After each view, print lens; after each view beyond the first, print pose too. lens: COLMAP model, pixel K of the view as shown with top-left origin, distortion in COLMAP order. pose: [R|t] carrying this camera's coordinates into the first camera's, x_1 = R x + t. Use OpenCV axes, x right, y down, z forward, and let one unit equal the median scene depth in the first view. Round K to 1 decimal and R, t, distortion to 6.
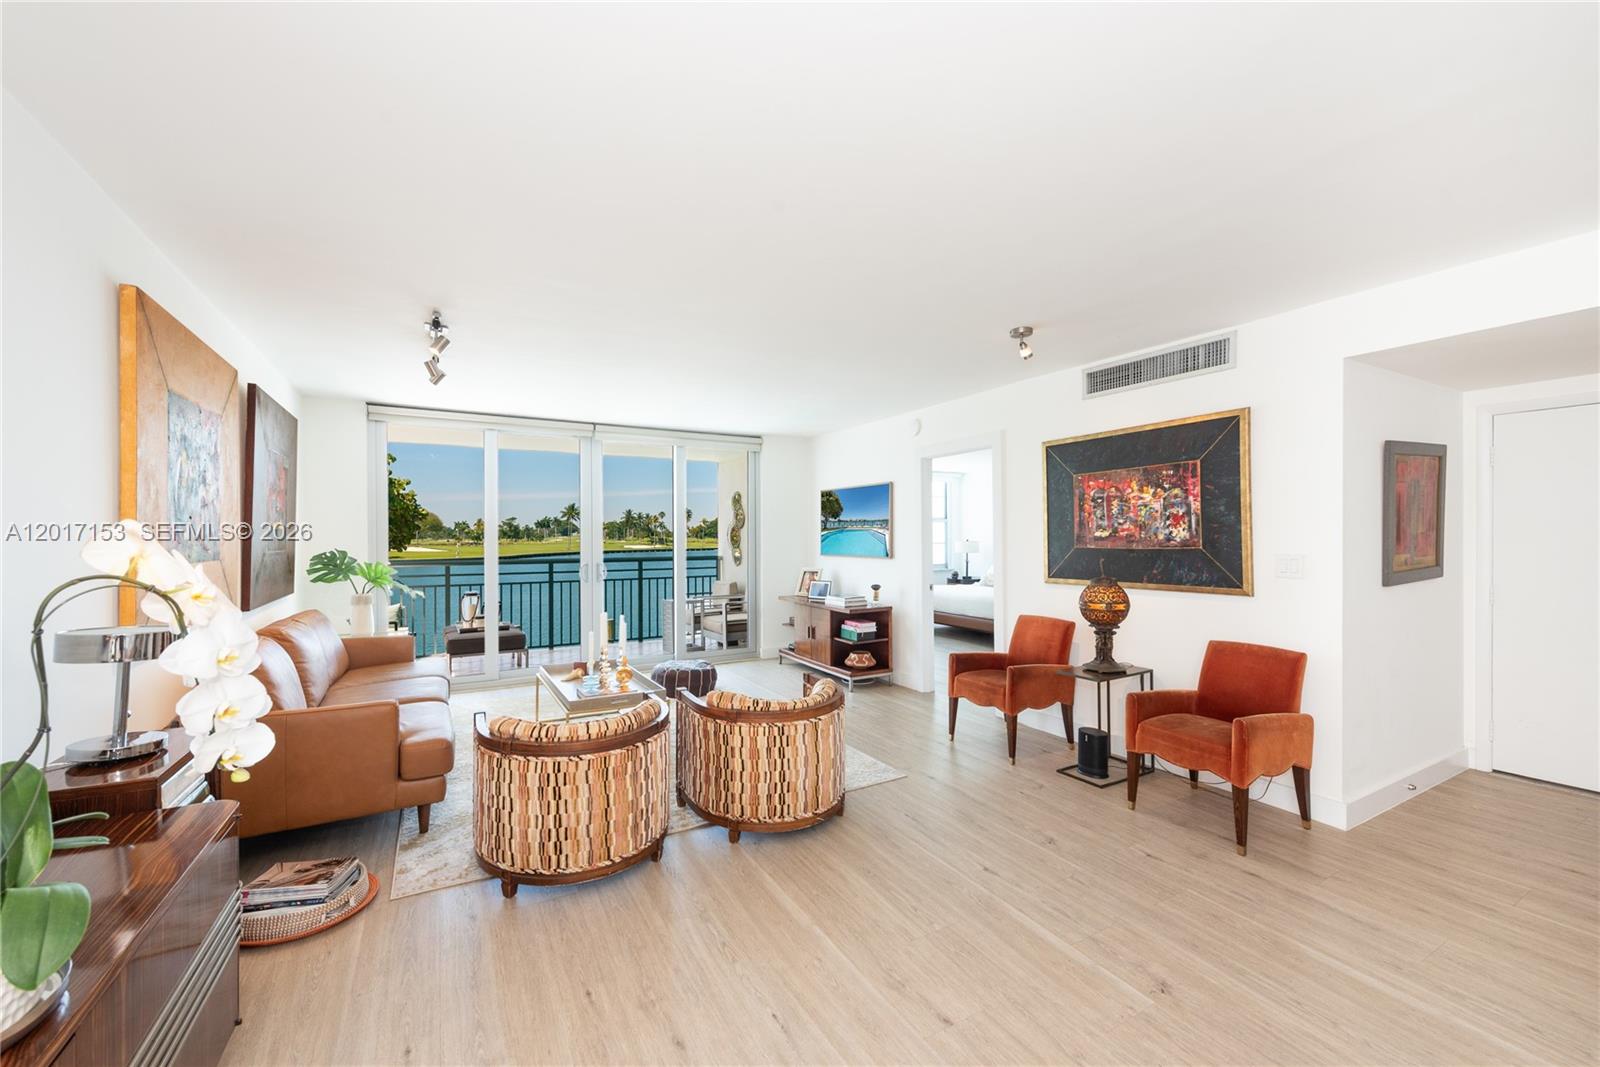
lens RADIAL K [[634.6, 0, 815.9], [0, 634.6, 547.1], [0, 0, 1]] dist [0.011601, -0.003589]
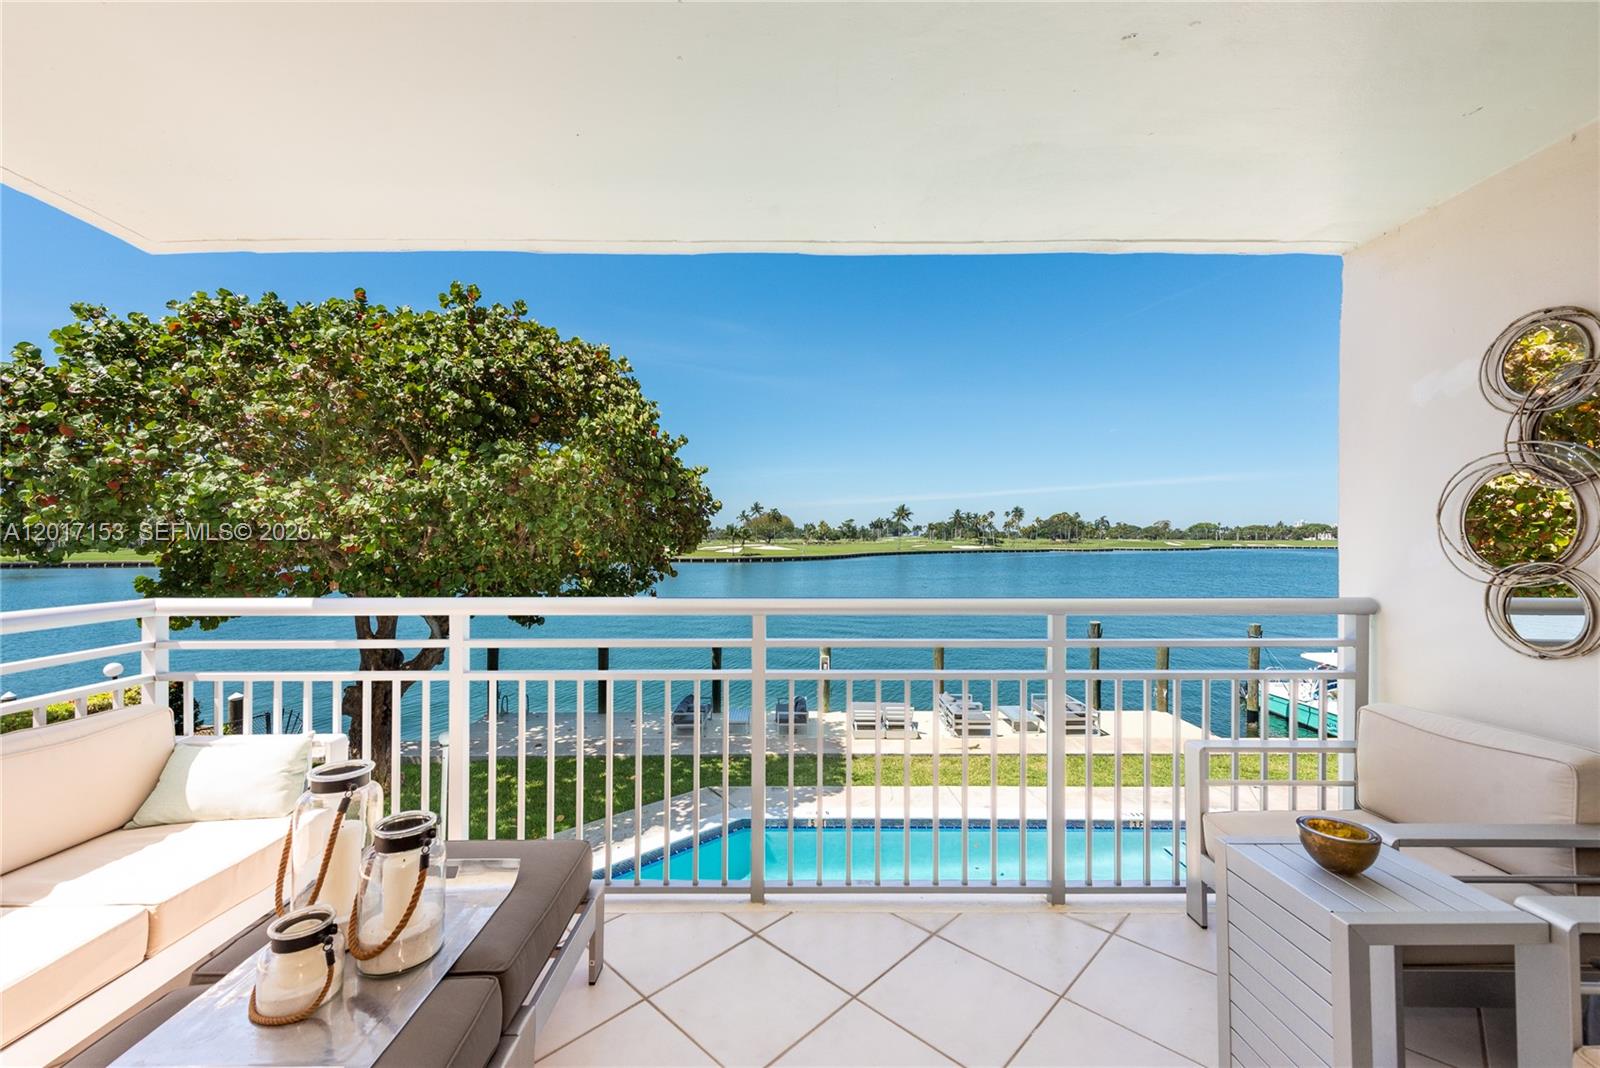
lens RADIAL K [[634.6, 0, 804.1], [0, 634.6, 514.3], [0, 0, 1]] dist [0.011601, -0.003589]
pose [[0.866902, -0.015499, -0.498237, -0.418596], [-0.010641, 0.998713, -0.049582, -0.011195], [0.498364, 0.048285, 0.865622, 1.316133]]
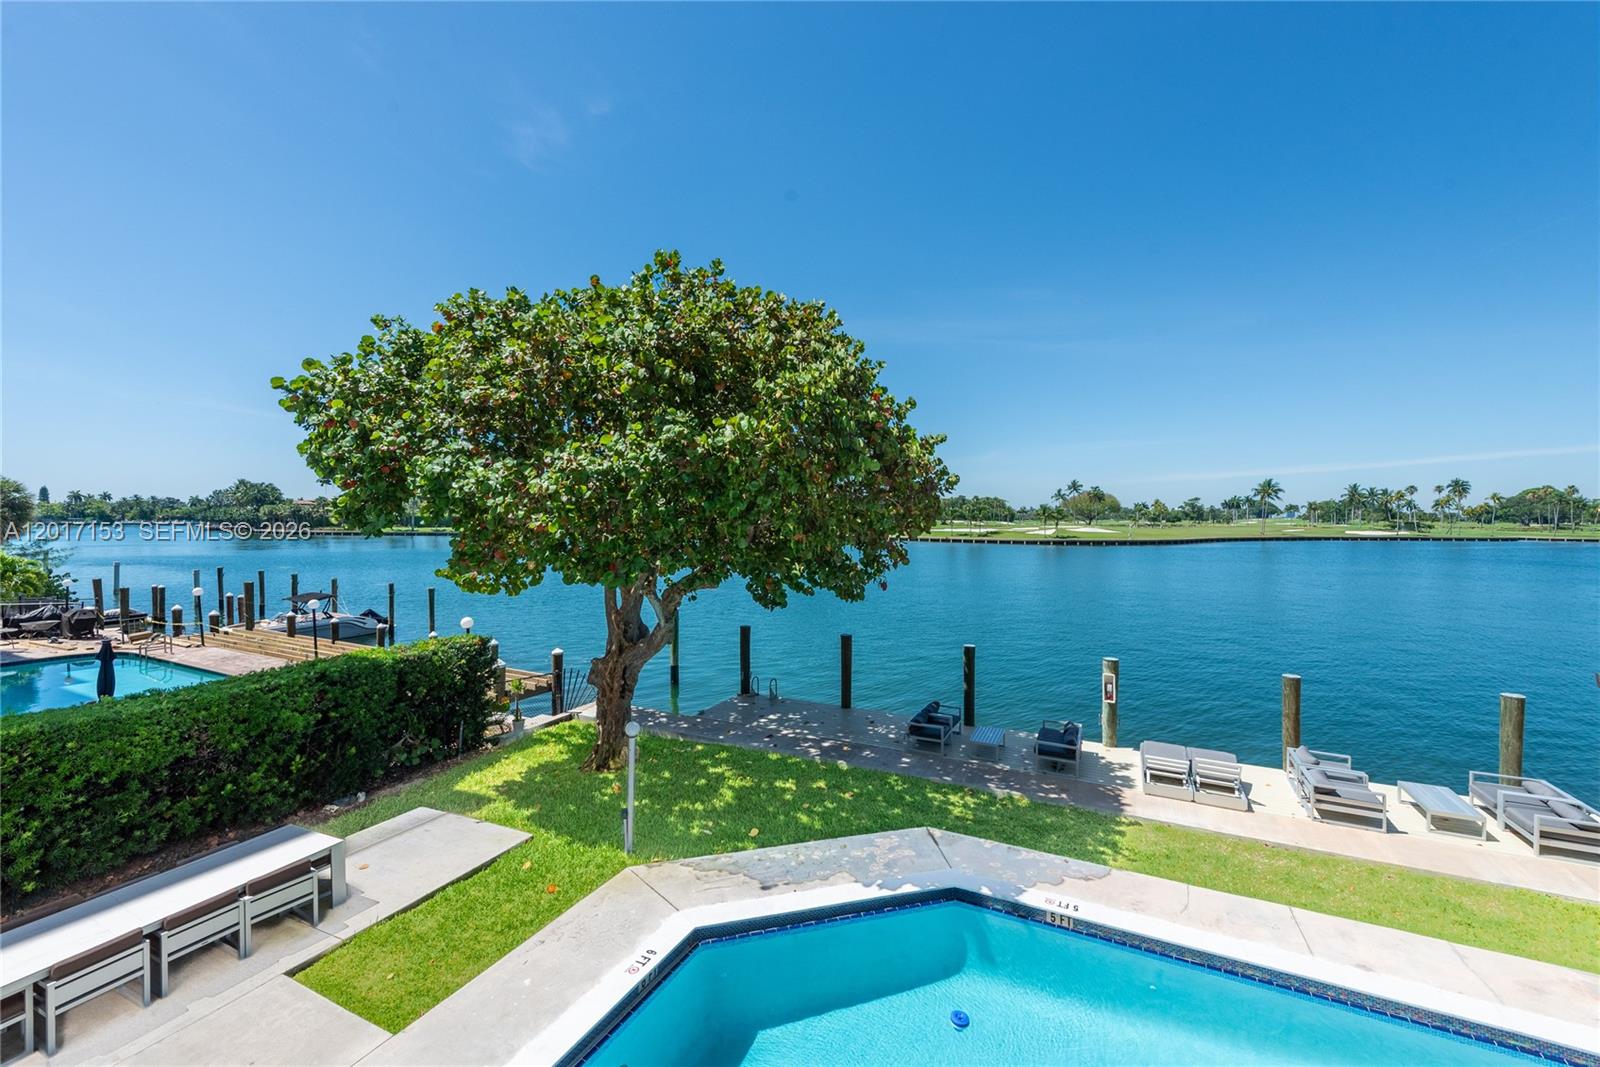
lens RADIAL K [[634.6, 0, 825.8], [0, 634.6, 513.8], [0, 0, 1]] dist [0.011601, -0.003589]
pose [[0.558464, 0.002940, -0.829524, -0.505962], [-0.022046, 0.999693, -0.011300, -0.028253], [0.829236, 0.024599, 0.558357, 1.928412]]
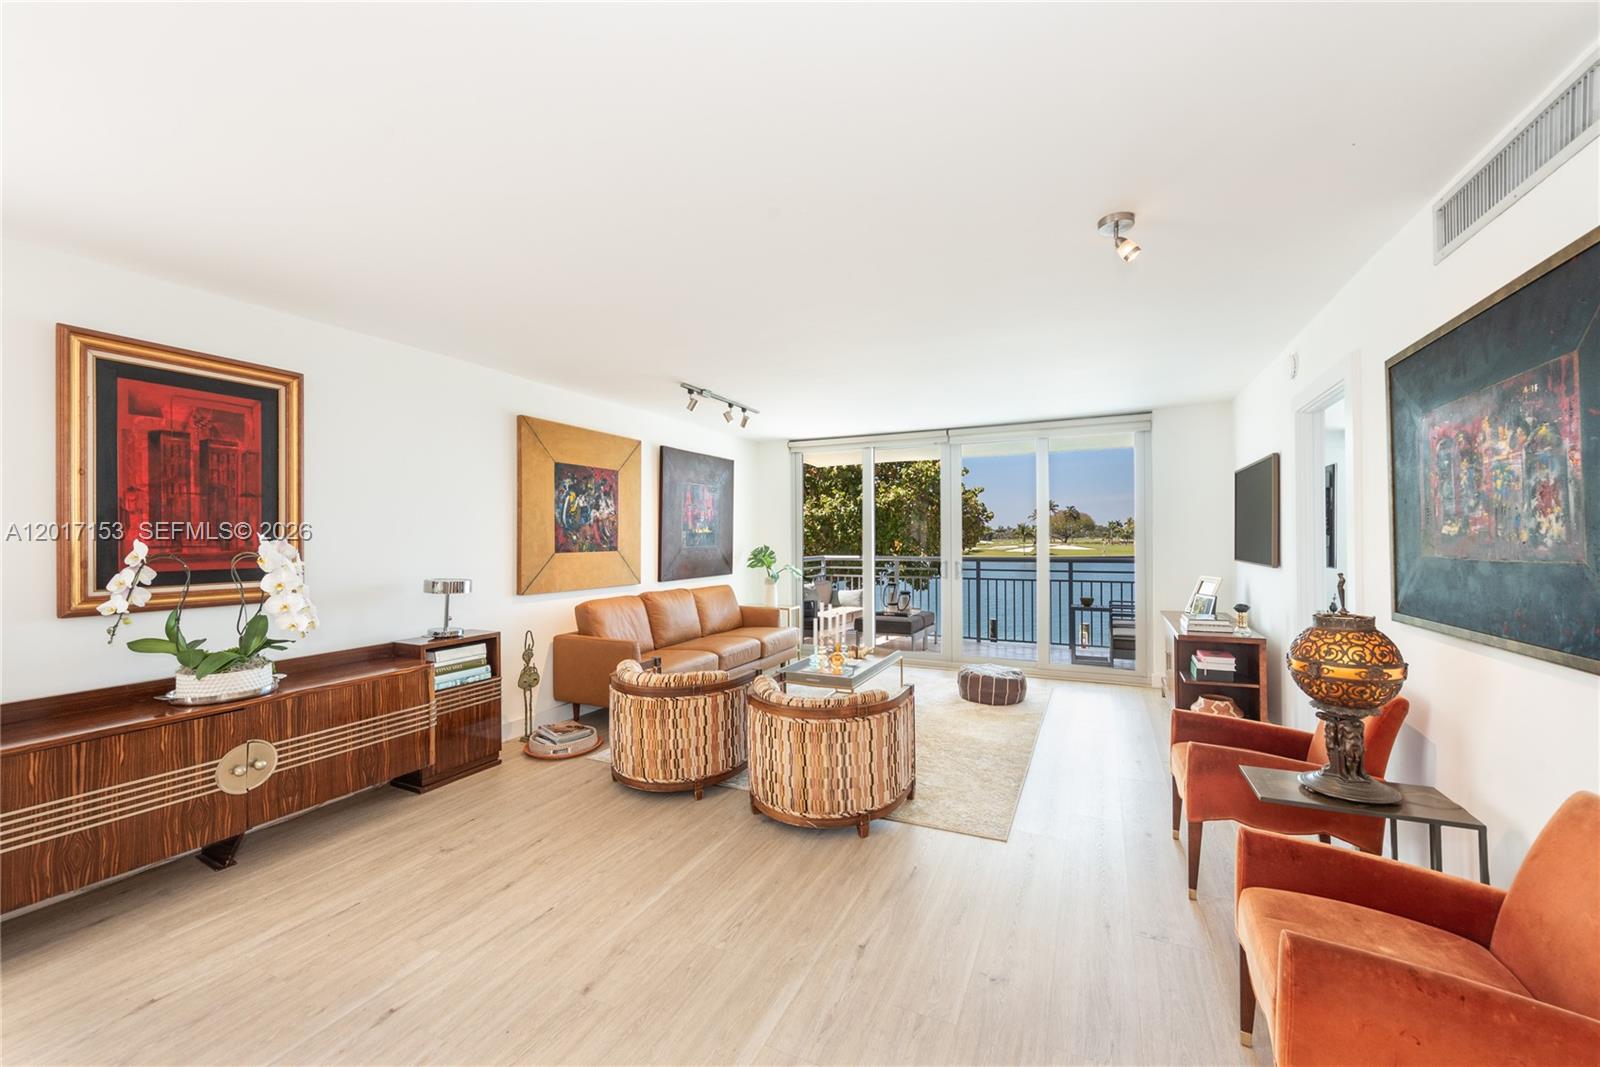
lens RADIAL K [[634.6, 0, 805.0], [0, 634.6, 547.7], [0, 0, 1]] dist [0.011601, -0.003589]
pose [[0.562758, 0.012672, -0.826524, 0.545808], [-0.010091, 0.999913, 0.008460, -0.005606], [0.826560, 0.003579, 0.562838, 0.293828]]
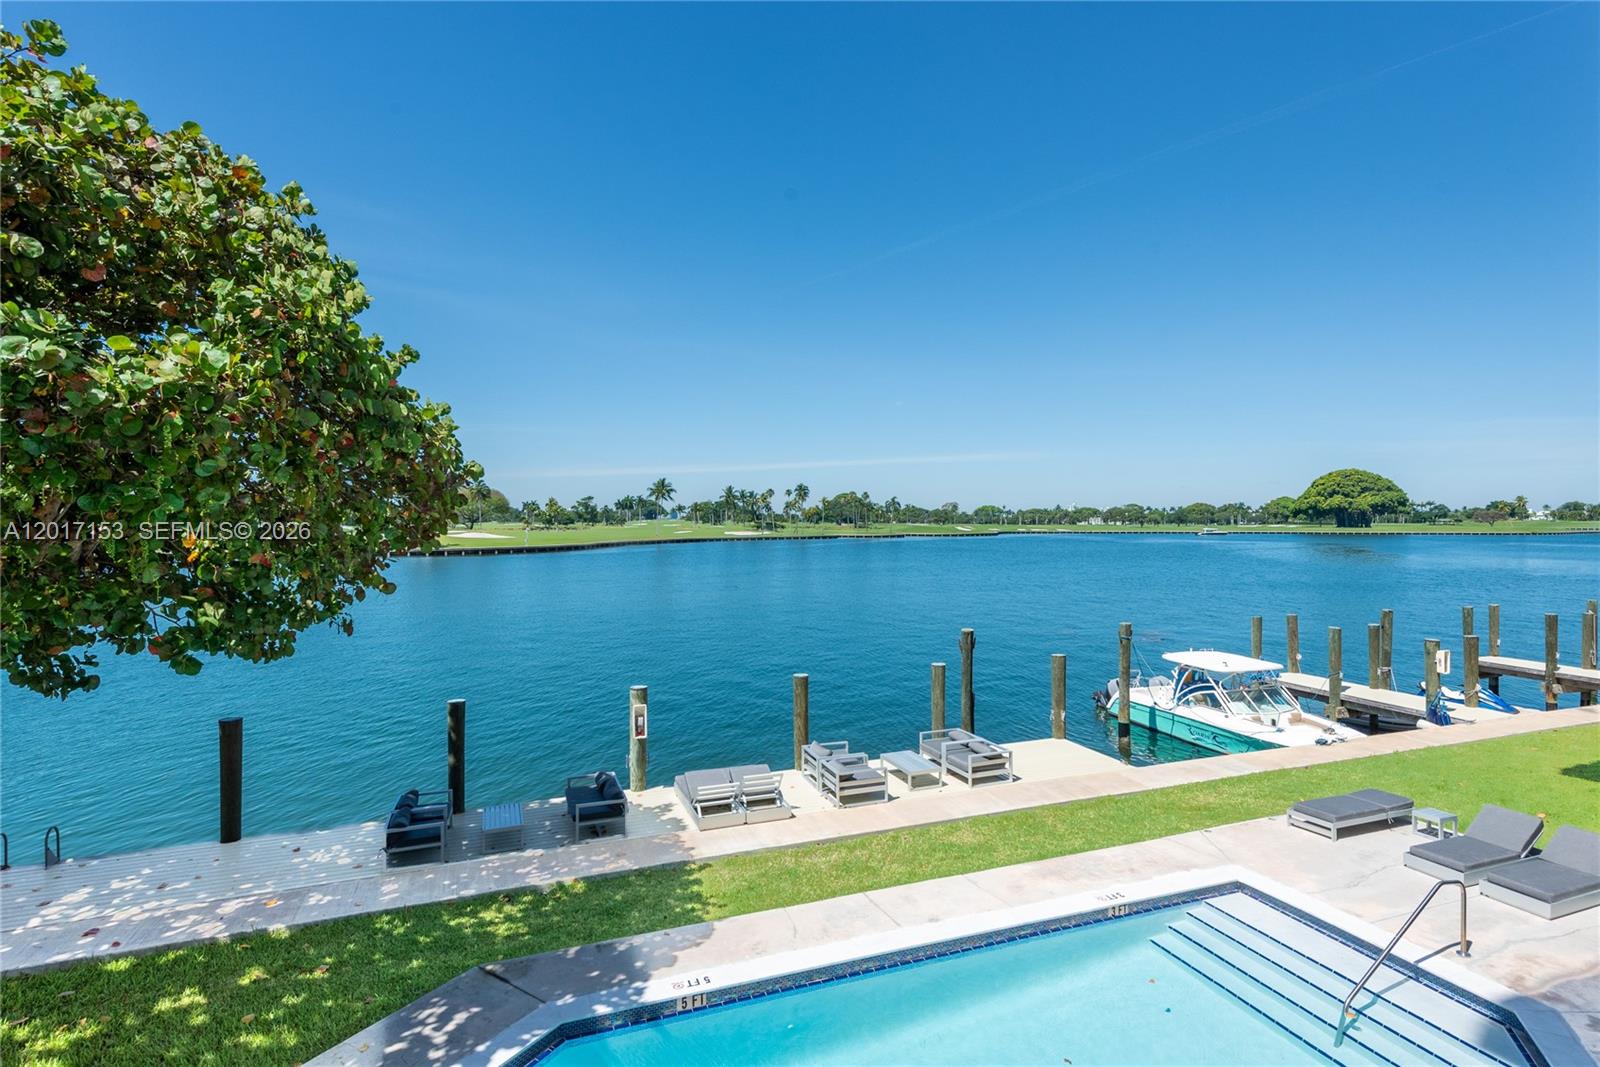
lens RADIAL K [[802.8, 0, 817.2], [0, 802.8, 508.6], [0, 0, 1]] dist [0.018565, -0.007879]
pose [[0.986374, 0.002481, -0.164502, -0.966754], [-0.007782, 0.999471, -0.031586, -0.028695], [0.164336, 0.032435, 0.985871, 1.667268]]
